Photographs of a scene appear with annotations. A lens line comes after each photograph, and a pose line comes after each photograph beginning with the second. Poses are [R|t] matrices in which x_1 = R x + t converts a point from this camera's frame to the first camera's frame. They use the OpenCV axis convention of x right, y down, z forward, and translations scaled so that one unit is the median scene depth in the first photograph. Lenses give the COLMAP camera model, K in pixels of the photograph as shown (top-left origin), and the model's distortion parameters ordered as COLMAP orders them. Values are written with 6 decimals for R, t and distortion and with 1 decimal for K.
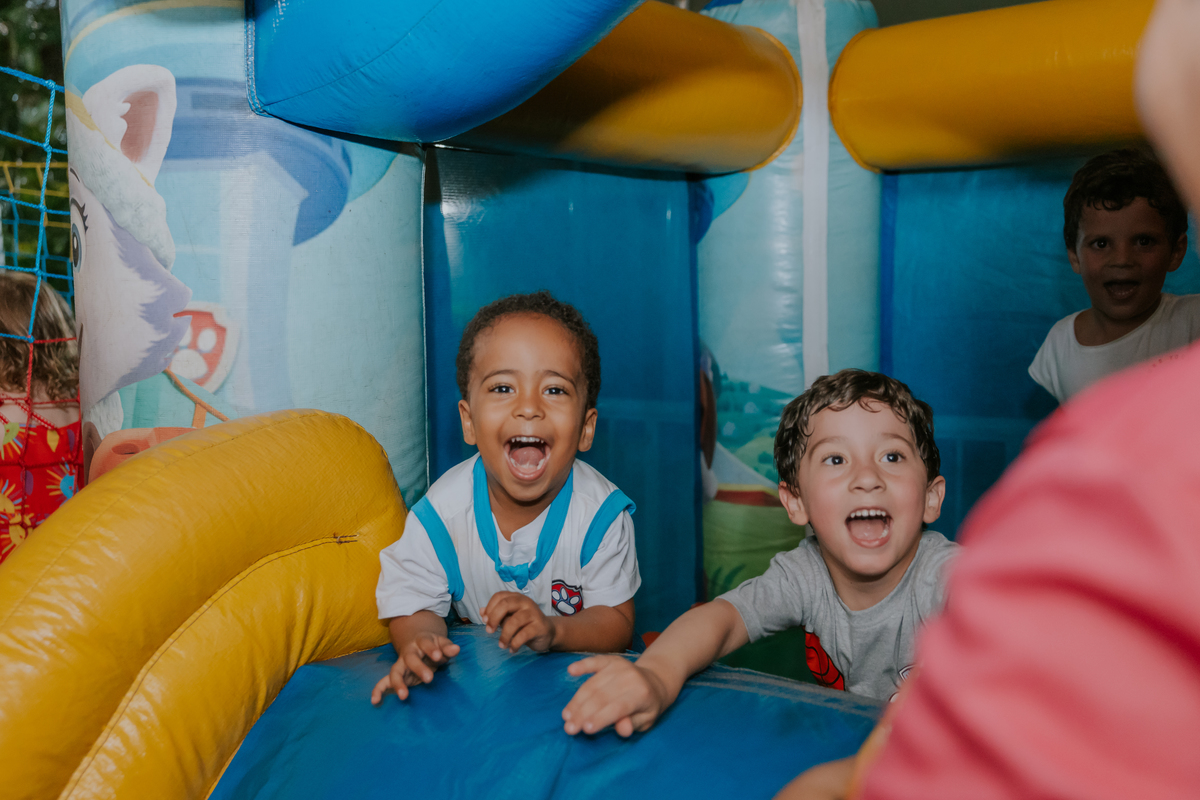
lens RADIAL K [[1138.6, 0, 590.3], [0, 1138.6, 394.0], [0, 0, 1]] dist [0.007024, 0.000000]
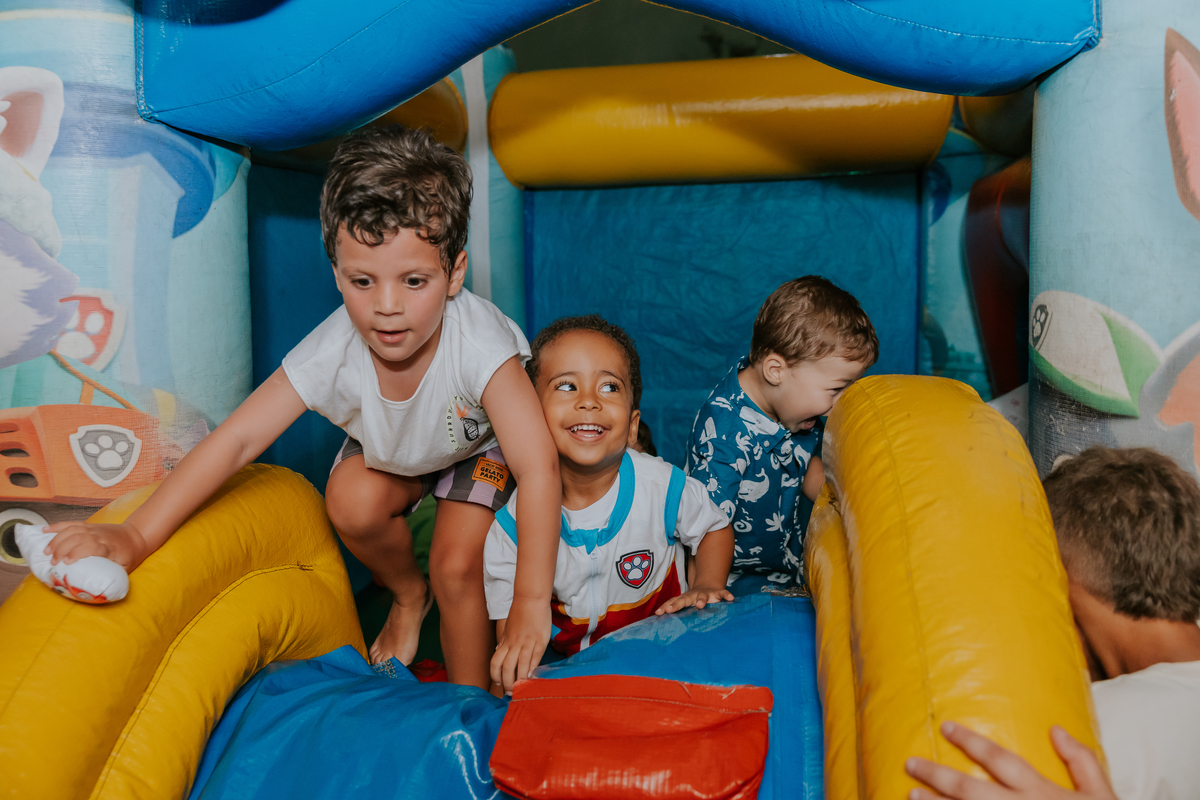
lens RADIAL K [[1034.1, 0, 608.7], [0, 1034.1, 409.6], [0, 0, 1]] dist [0.013018, -0.047982]
pose [[0.896294, -0.048994, 0.440746, -0.333305], [0.037396, 0.998689, 0.034968, 0.019345], [-0.441881, -0.014859, 0.896951, -0.111557]]
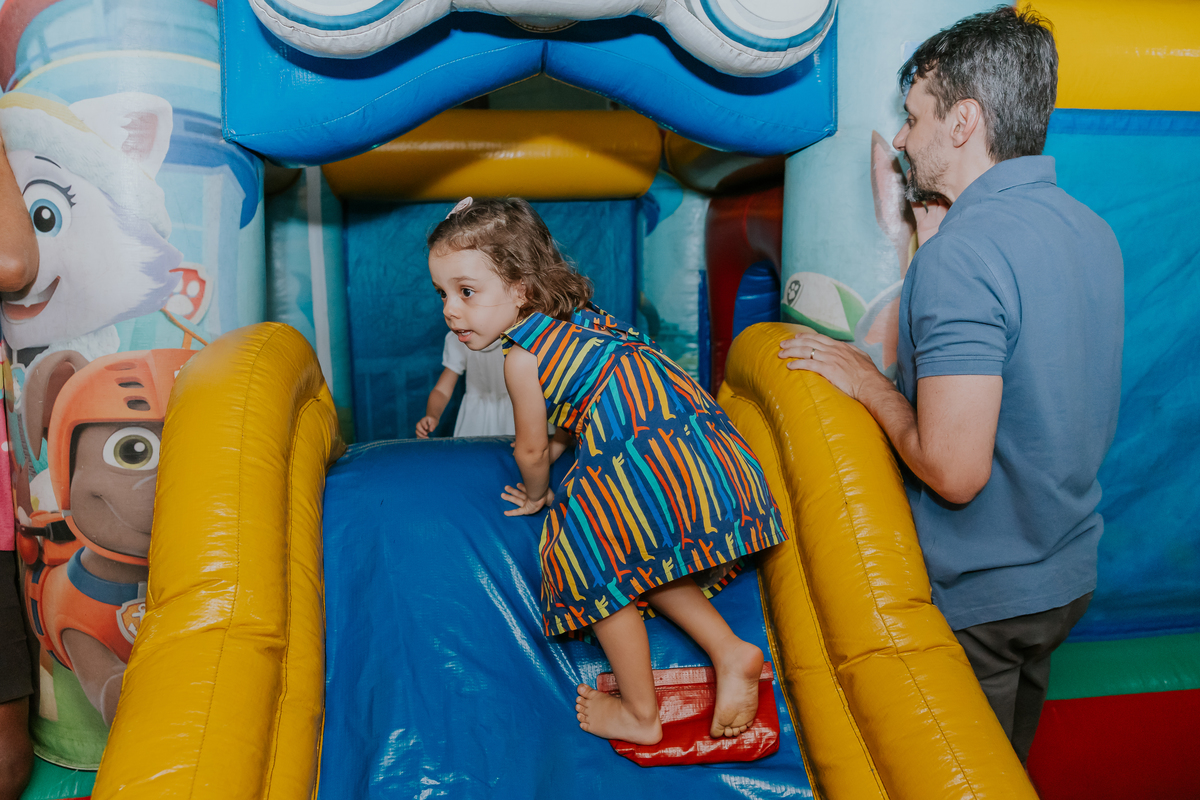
lens RADIAL K [[869.6, 0, 569.2], [0, 869.6, 416.2], [0, 0, 1]] dist [0.054235, 0.016428]
pose [[0.697433, -0.094567, 0.710383, -0.824898], [0.057070, 0.995436, 0.076484, 0.059347], [-0.714374, -0.012801, 0.699647, -0.167426]]
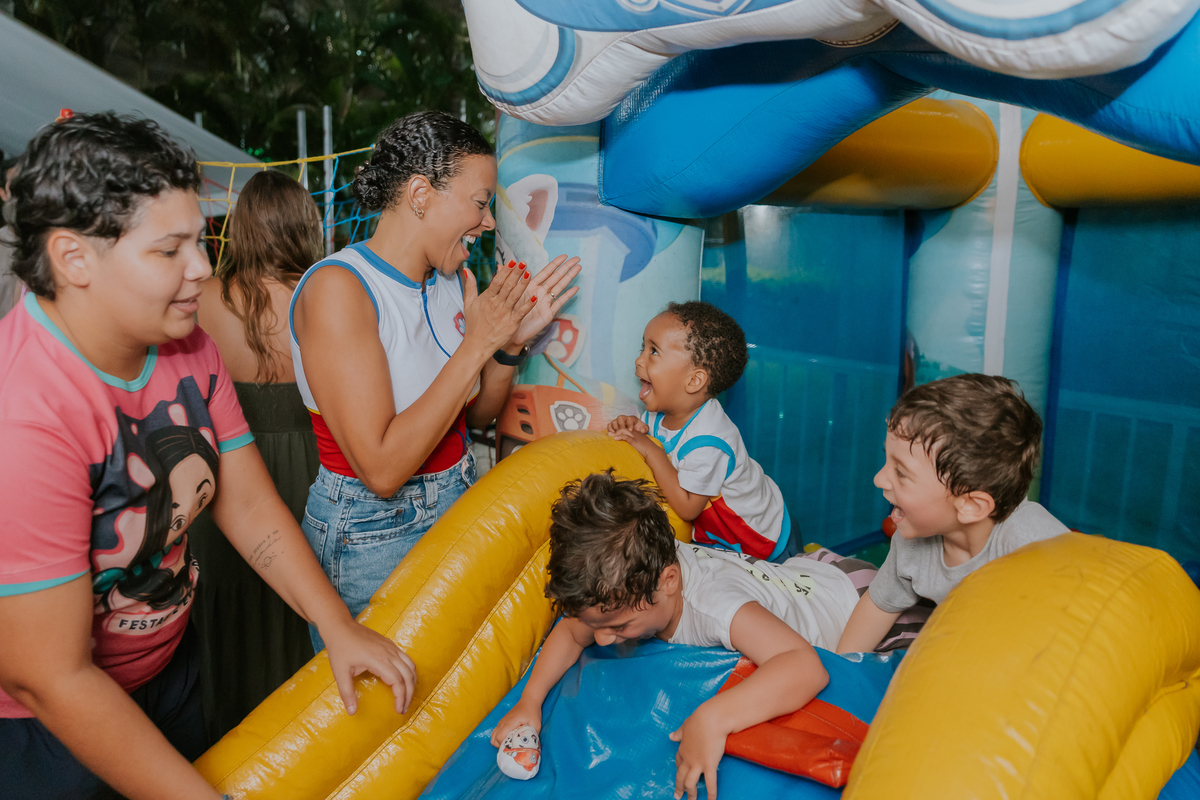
lens RADIAL K [[869.6, 0, 613.4], [0, 869.6, 367.0], [0, 0, 1]] dist [0.054235, 0.016428]
pose [[0.962833, 0.068250, -0.261333, 0.070431], [-0.056264, 0.997004, 0.053085, -0.074013], [0.264173, -0.036408, 0.963788, -0.229266]]
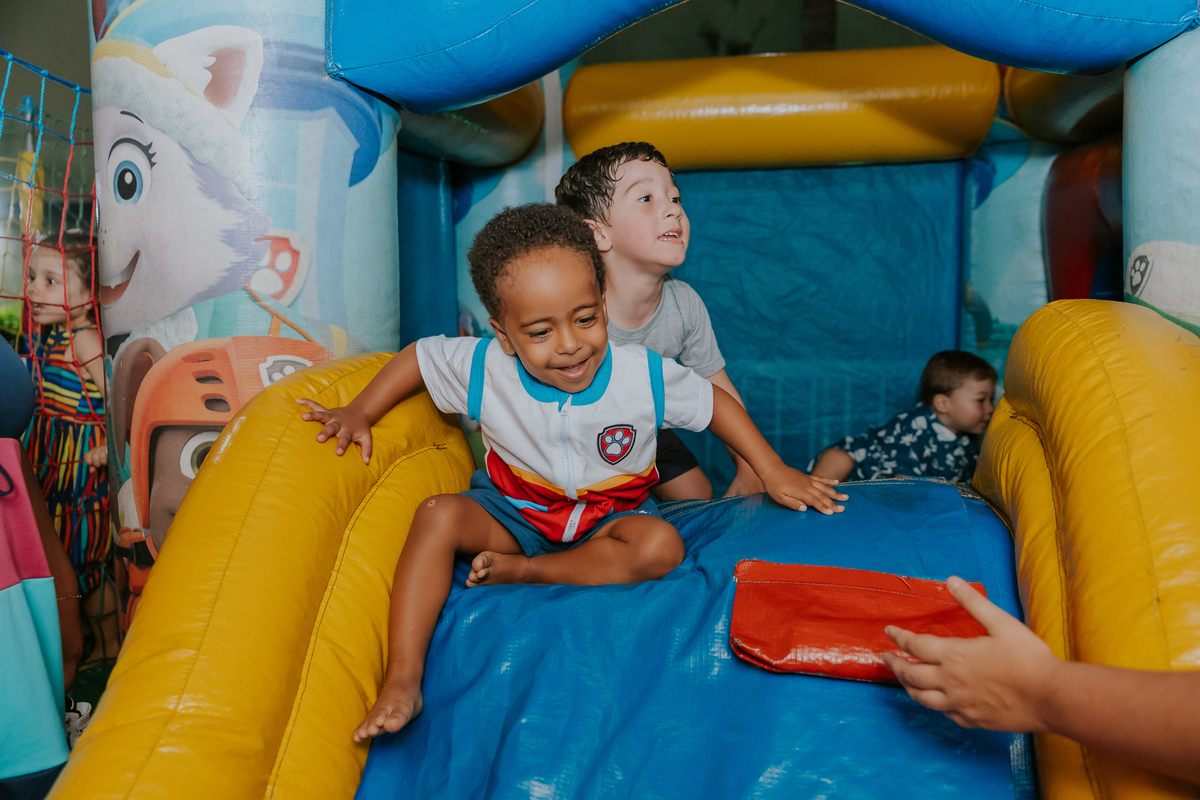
lens RADIAL K [[1017.2, 0, 633.7], [0, 1017.2, 413.7], [0, 0, 1]] dist [-0.060615, 0.045308]
pose [[0.880063, -0.049004, 0.472322, -0.518084], [0.041373, 0.998791, 0.026535, 0.099103], [-0.473052, -0.003811, 0.881027, -0.111244]]
